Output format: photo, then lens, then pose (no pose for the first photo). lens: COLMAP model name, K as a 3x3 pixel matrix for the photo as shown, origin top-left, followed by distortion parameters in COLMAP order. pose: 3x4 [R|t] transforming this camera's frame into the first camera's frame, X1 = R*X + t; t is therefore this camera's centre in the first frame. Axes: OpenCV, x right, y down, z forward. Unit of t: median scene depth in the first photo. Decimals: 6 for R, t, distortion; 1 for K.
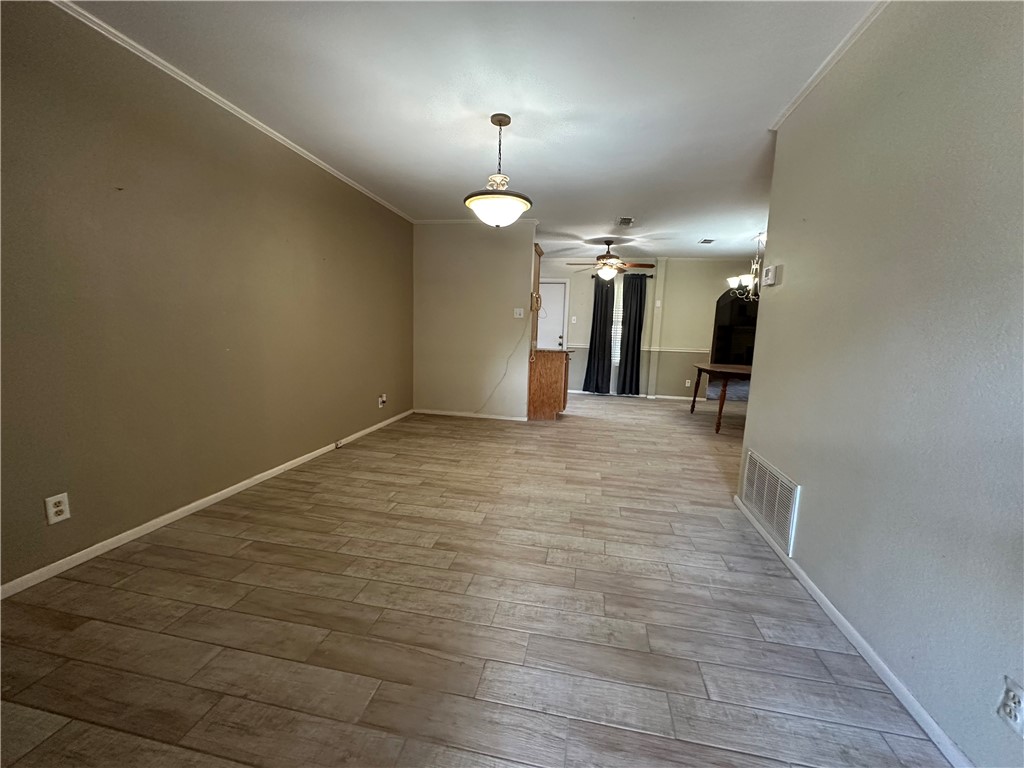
lens RADIAL K [[407.7, 0, 512.1], [0, 407.7, 383.5], [0, 0, 1]] dist [-0.003494, 0.000969]
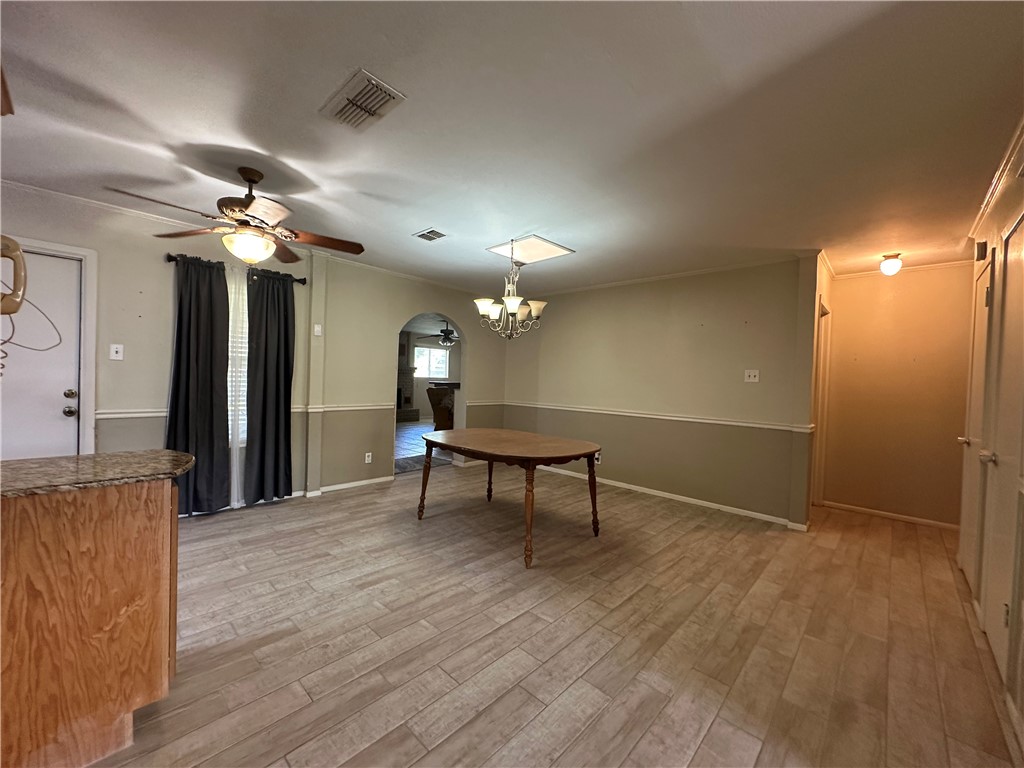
lens RADIAL K [[407.7, 0, 512.0], [0, 407.7, 384.4], [0, 0, 1]] dist [-0.003494, 0.000969]
pose [[0.535192, -0.029240, 0.844225, 0.032784], [0.094890, 0.995156, -0.025688, -0.144313], [-0.839384, 0.093856, 0.535374, 0.860483]]
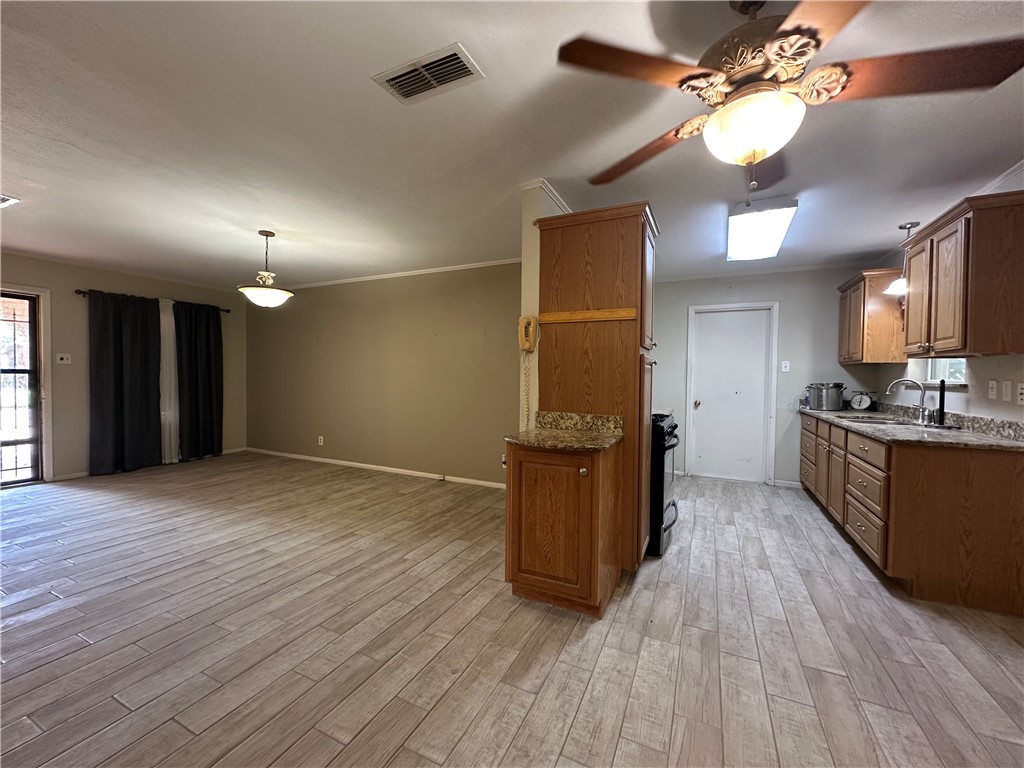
lens RADIAL K [[407.7, 0, 512.7], [0, 407.7, 384.5], [0, 0, 1]] dist [-0.003494, 0.000969]
pose [[-0.251543, -0.012403, -0.967767, 0.717464], [-0.145929, 0.988973, 0.025256, -0.192395], [0.956782, 0.147578, -0.250579, 1.452684]]
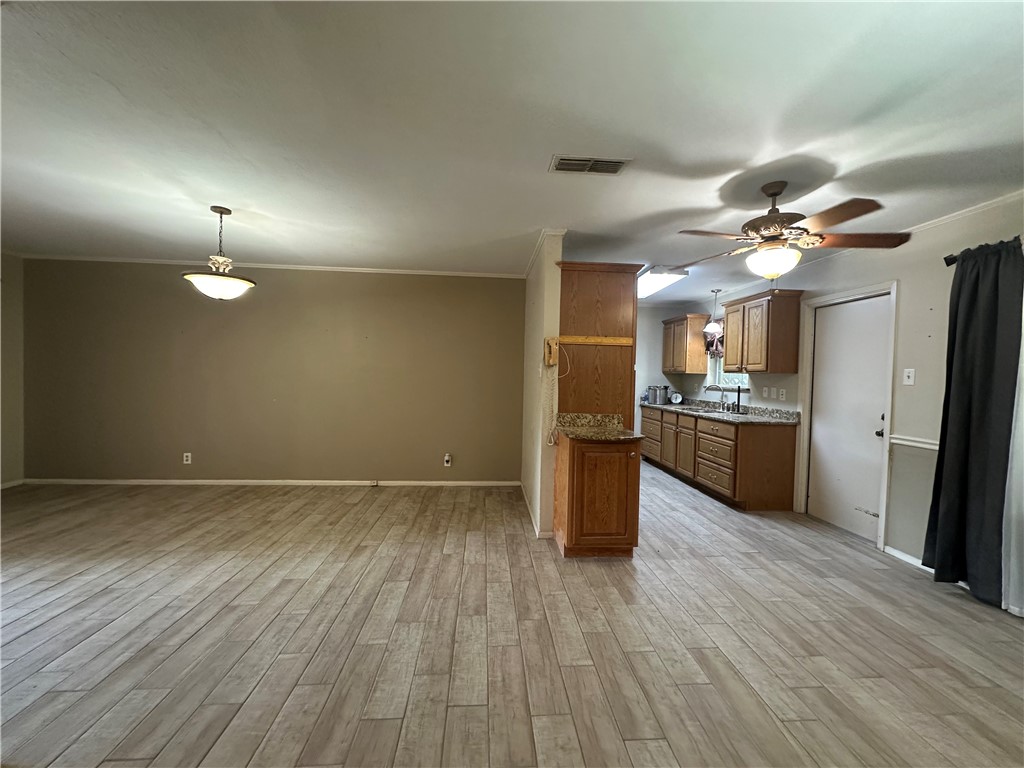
lens RADIAL K [[407.7, 0, 513.0], [0, 407.7, 384.0], [0, 0, 1]] dist [-0.003494, 0.000969]
pose [[0.263351, -0.003879, -0.964692, 0.846204], [-0.140957, 0.989105, -0.042457, -0.149059], [0.954347, 0.147161, 0.259935, 1.016755]]
